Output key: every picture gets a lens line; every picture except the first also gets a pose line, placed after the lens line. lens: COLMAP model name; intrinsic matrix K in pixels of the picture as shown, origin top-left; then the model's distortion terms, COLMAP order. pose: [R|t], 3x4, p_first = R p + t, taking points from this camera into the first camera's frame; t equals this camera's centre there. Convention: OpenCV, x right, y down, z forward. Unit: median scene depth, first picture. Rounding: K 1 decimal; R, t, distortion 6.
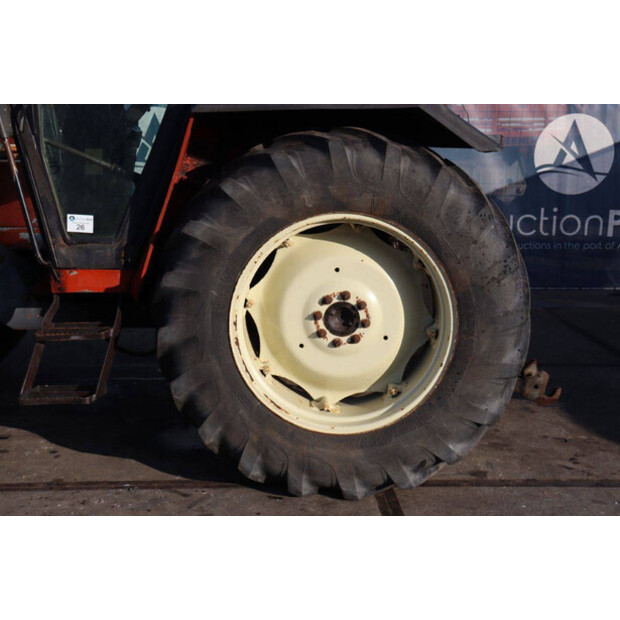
lens RADIAL K [[856.7, 0, 311.5], [0, 856.7, 306.4], [0, 0, 1]] dist [0.187162, 0.000000]
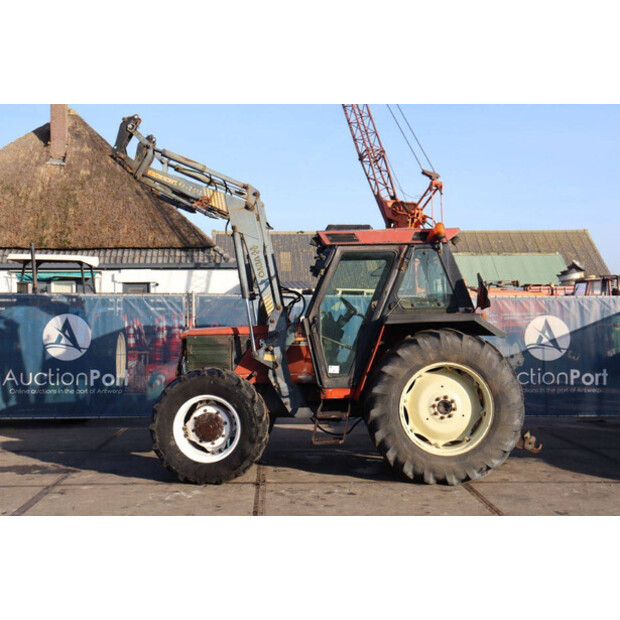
lens RADIAL K [[839.5, 0, 315.9], [0, 839.5, 309.8], [0, 0, 1]] dist [0.064508, 0.000000]
pose [[0.999895, -0.013495, -0.005268, -0.305770], [0.012132, 0.978762, -0.204639, 0.223344], [0.007918, 0.204553, 0.978823, -1.338385]]
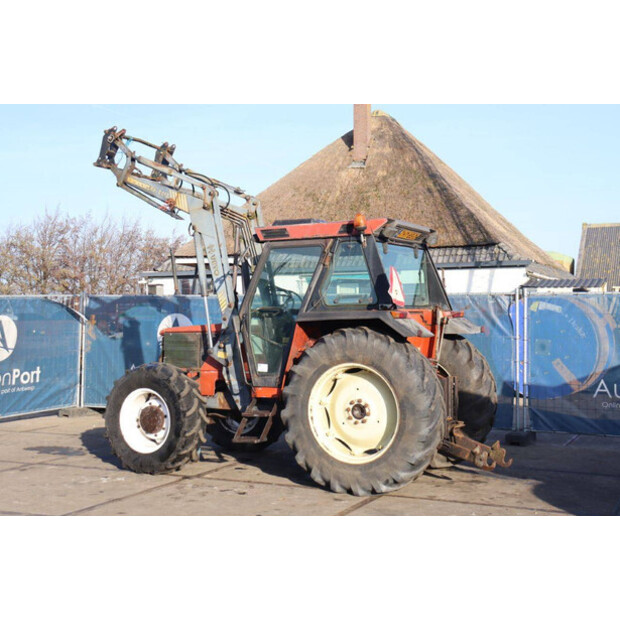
lens RADIAL K [[898.4, 0, 310.7], [0, 898.4, 315.5], [0, 0, 1]] dist [0.103870, 0.000000]
pose [[0.883033, -0.012708, -0.469139, 1.017645], [-0.084257, 0.979099, -0.185113, 0.211830], [0.461686, 0.202989, 0.863505, -1.105927]]
